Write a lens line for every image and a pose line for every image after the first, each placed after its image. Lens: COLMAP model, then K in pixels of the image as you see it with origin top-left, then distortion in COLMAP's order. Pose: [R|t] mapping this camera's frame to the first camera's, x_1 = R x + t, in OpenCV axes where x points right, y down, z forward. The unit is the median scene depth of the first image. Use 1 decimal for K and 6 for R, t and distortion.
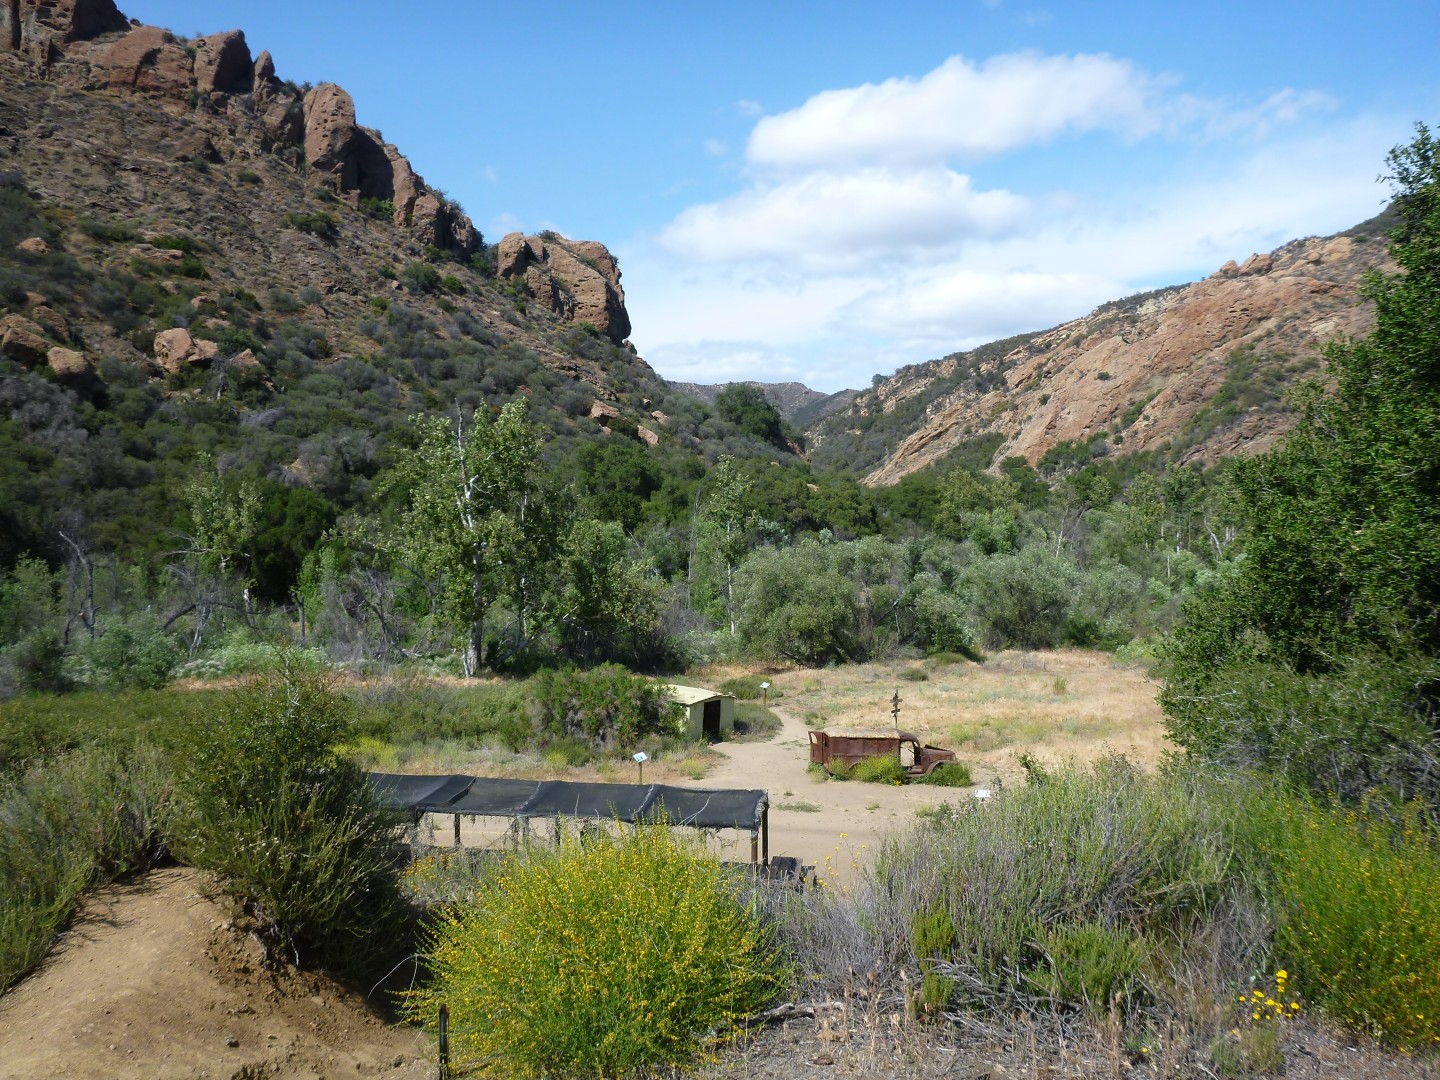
lens RADIAL K [[1166.7, 0, 715.3], [0, 1166.7, 552.2], [0, 0, 1]] dist [-0.044128, -0.002644]
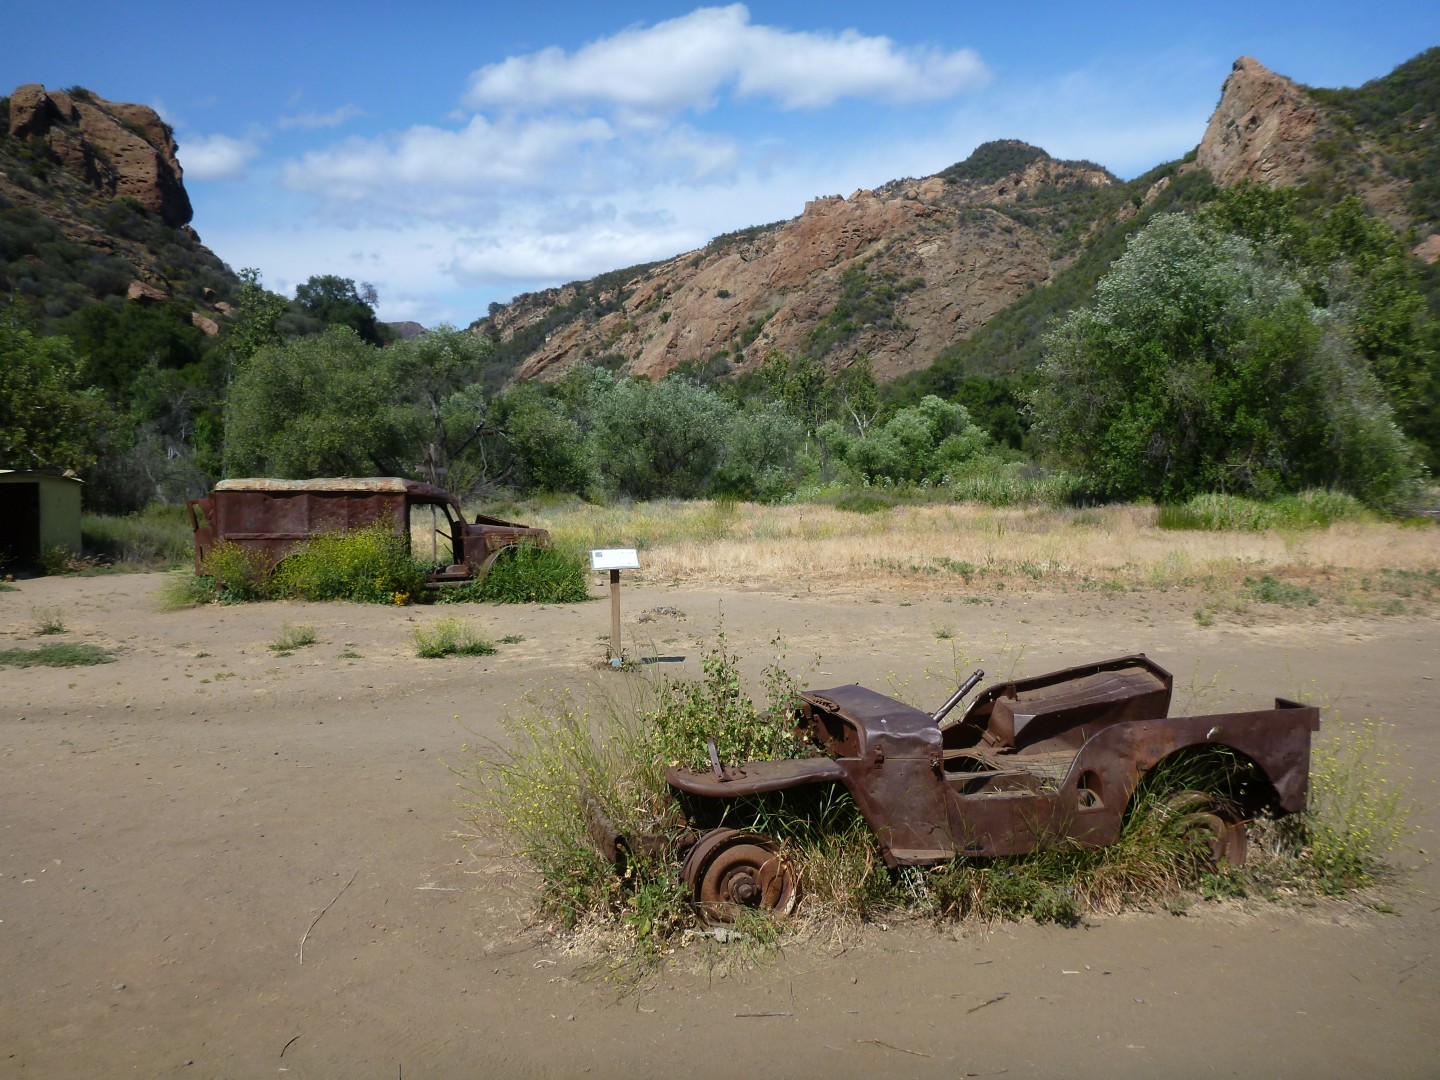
lens RADIAL K [[1168.2, 0, 720.0], [0, 1168.2, 540.0], [0, 0, 1]] dist [-0.039965, 0.001503]
pose [[0.948227, -0.036338, 0.315508, 0.021359], [0.025072, 0.998897, 0.039695, 0.026005], [-0.316602, -0.029730, 0.948092, 0.093767]]
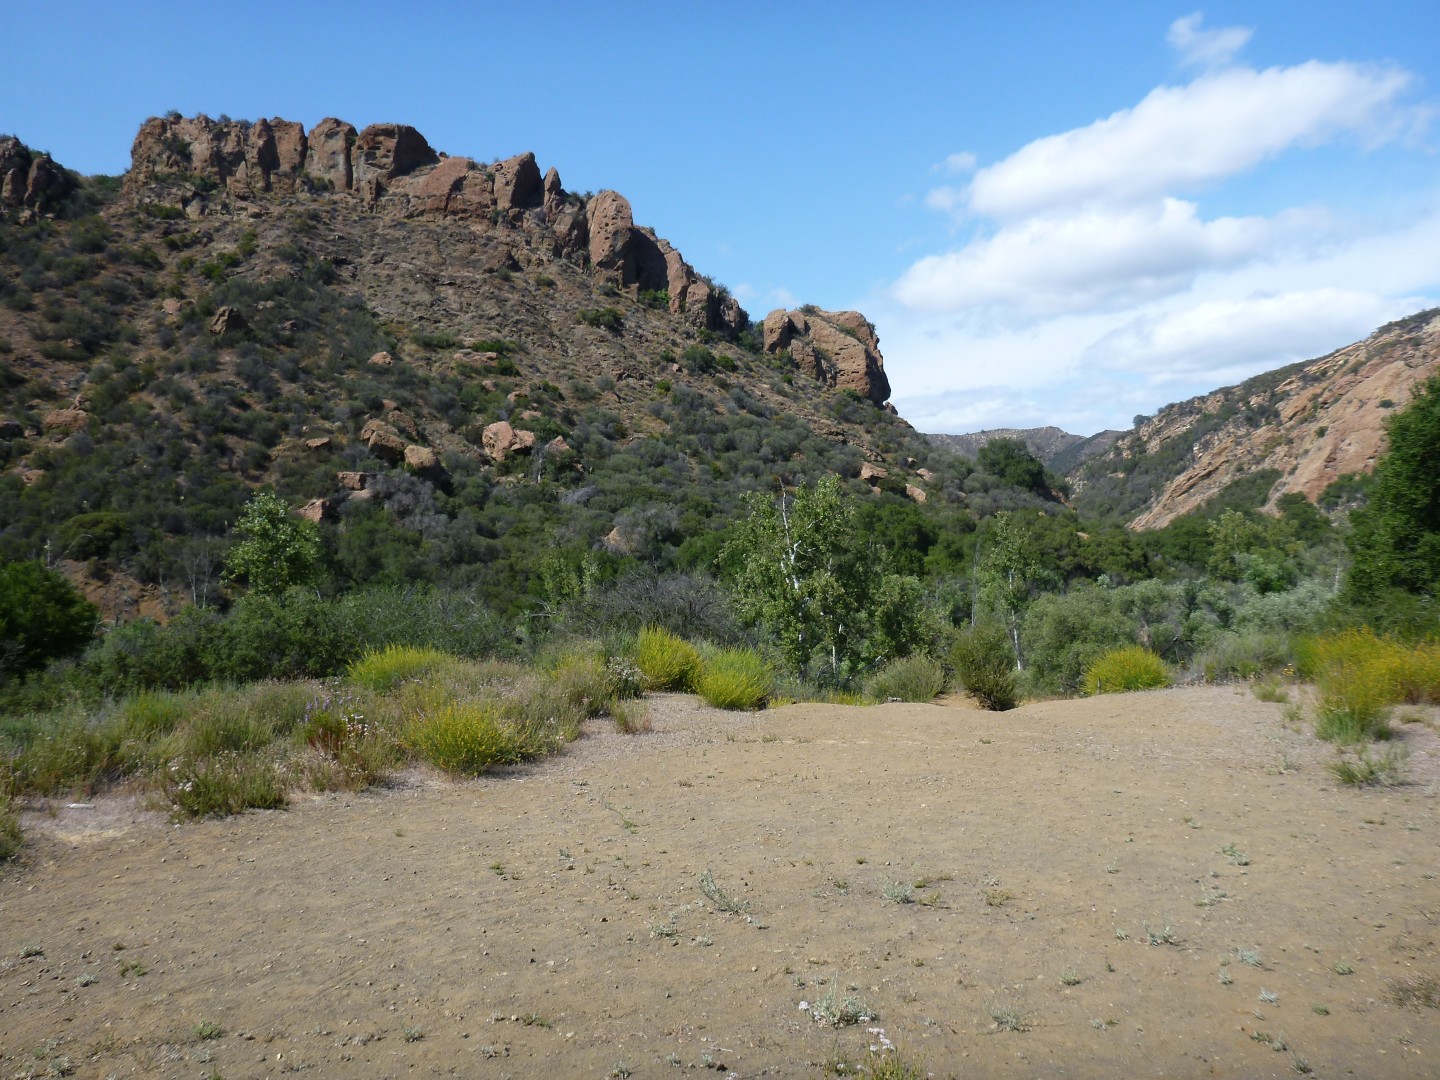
lens RADIAL K [[1168.2, 0, 720.0], [0, 1168.2, 540.0], [0, 0, 1]] dist [-0.039965, 0.001503]
pose [[0.976687, -0.044273, -0.210055, -0.009958], [0.031980, 0.997590, -0.061568, 0.001130], [0.212275, 0.053415, 0.975749, -0.054584]]
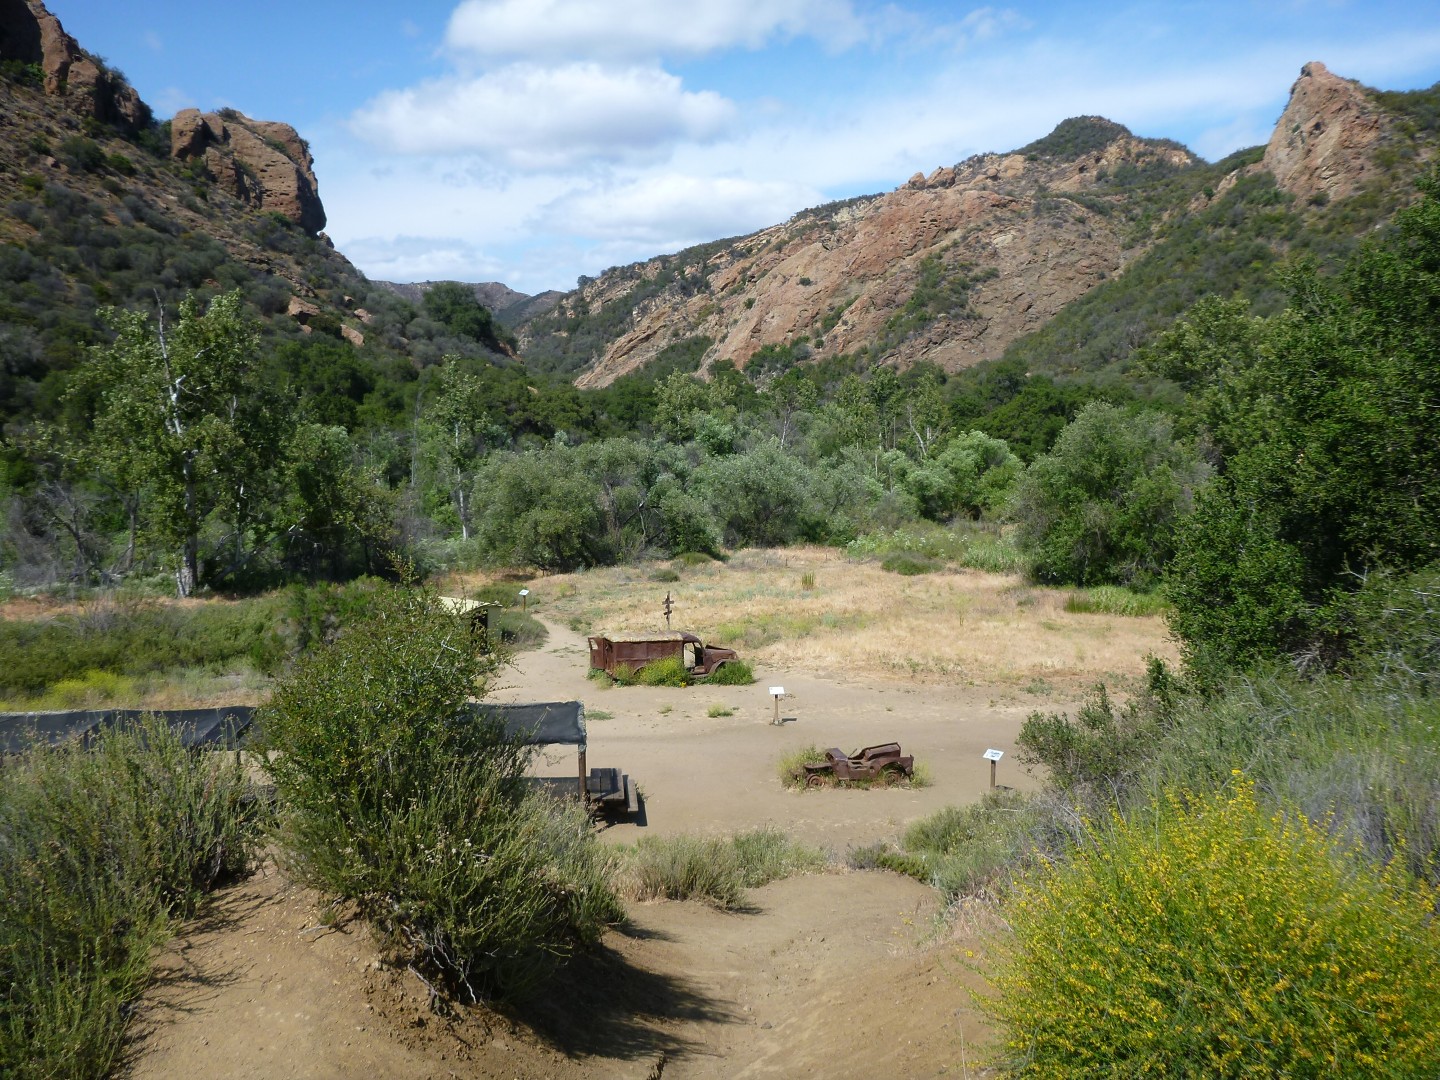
lens RADIAL K [[1162.9, 0, 717.1], [0, 1162.9, 549.4], [0, 0, 1]] dist [-0.039219, 0.001685]
pose [[0.968047, -0.033638, 0.248504, -0.009105], [0.013600, 0.996547, 0.081913, 0.000292], [-0.250401, -0.075916, 0.965161, 0.006433]]
